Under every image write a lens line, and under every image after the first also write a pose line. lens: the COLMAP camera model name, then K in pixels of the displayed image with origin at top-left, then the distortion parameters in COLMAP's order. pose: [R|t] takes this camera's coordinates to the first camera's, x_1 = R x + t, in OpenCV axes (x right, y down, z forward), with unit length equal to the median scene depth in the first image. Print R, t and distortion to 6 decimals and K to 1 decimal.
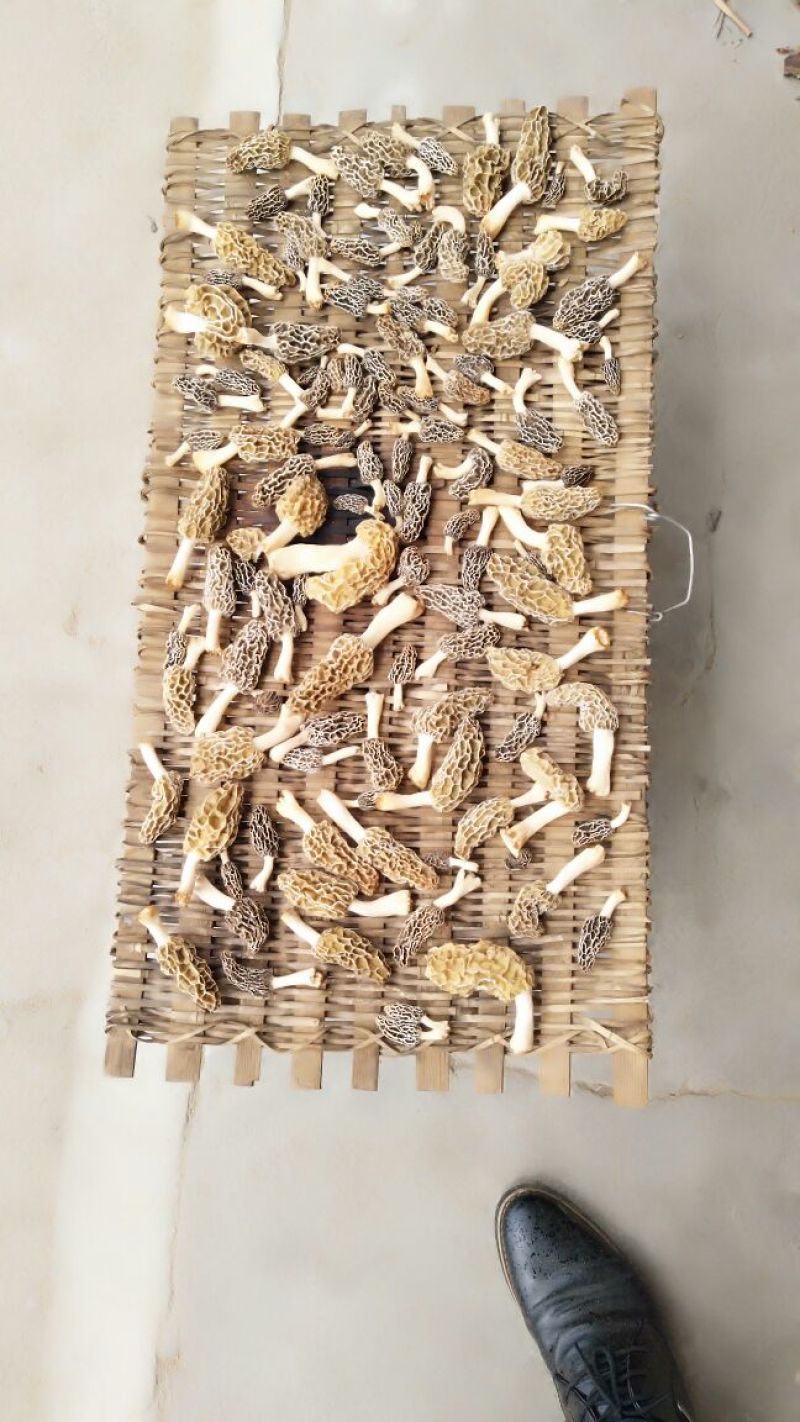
lens RADIAL K [[1120.4, 0, 386.3], [0, 1120.4, 731.5], [0, 0, 1]] dist [0.100365, -0.175111]
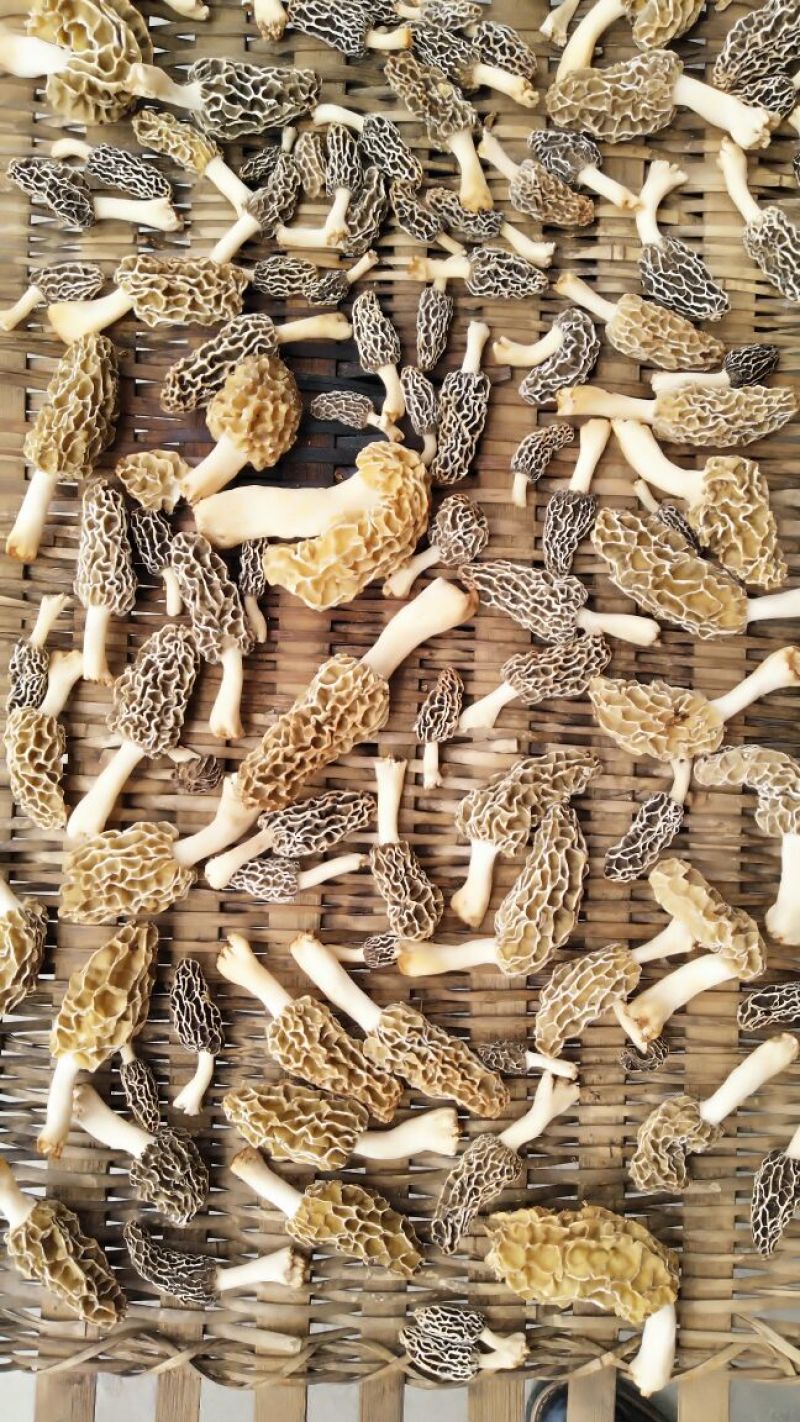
lens RADIAL K [[1083.3, 0, 384.7], [0, 1083.3, 710.9], [0, 0, 1]] dist [0.094533, -0.150713]
pose [[0.996856, -0.008476, 0.078779, -0.056381], [-0.001167, 0.992583, 0.121562, -0.124724], [-0.079225, -0.121272, 0.989453, 0.465861]]
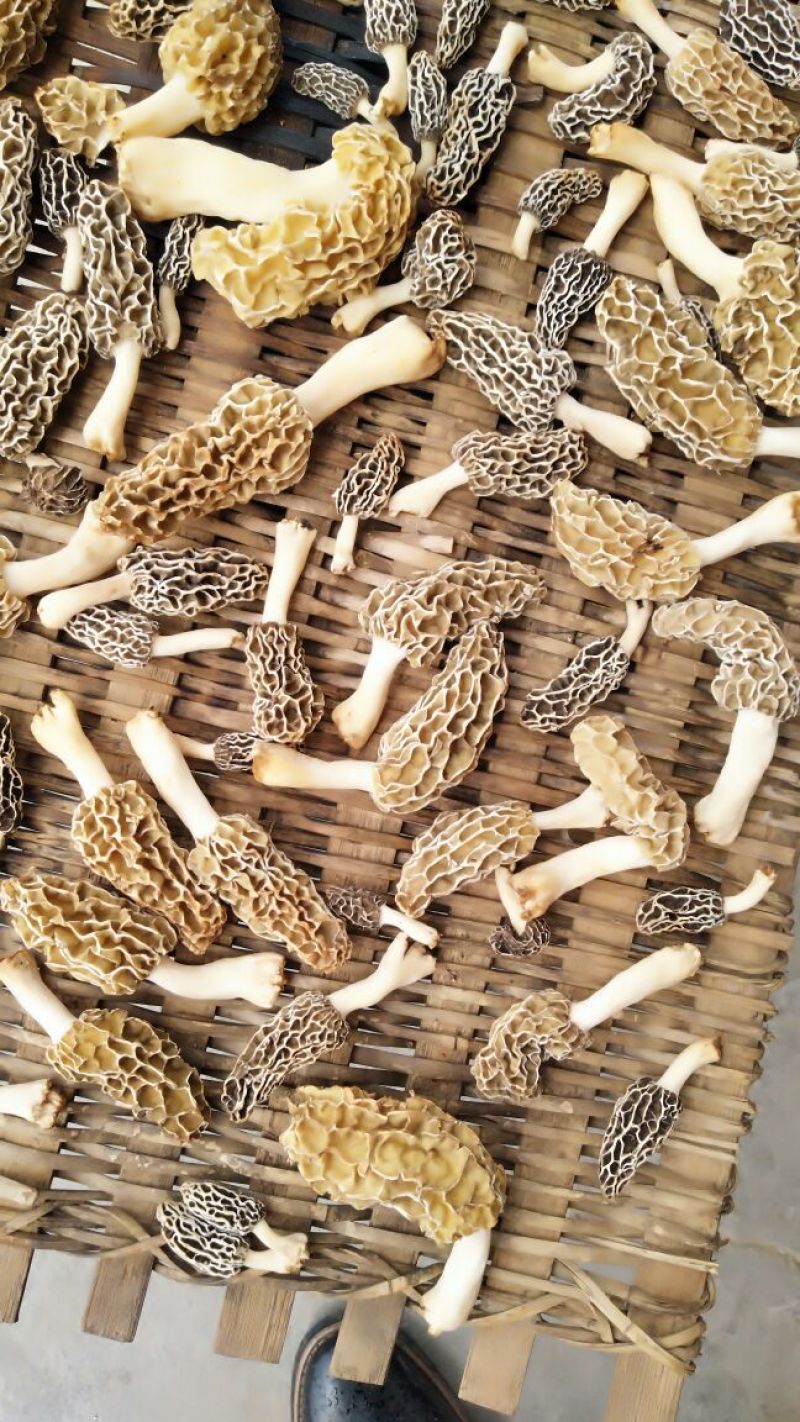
lens RADIAL K [[1083.3, 0, 384.7], [0, 1083.3, 710.9], [0, 0, 1]] dist [0.094533, -0.150713]
pose [[0.969592, 0.201405, 0.139025, -0.022402], [-0.220377, 0.965587, 0.138116, -0.029767], [-0.106423, -0.164554, 0.980610, 0.551689]]
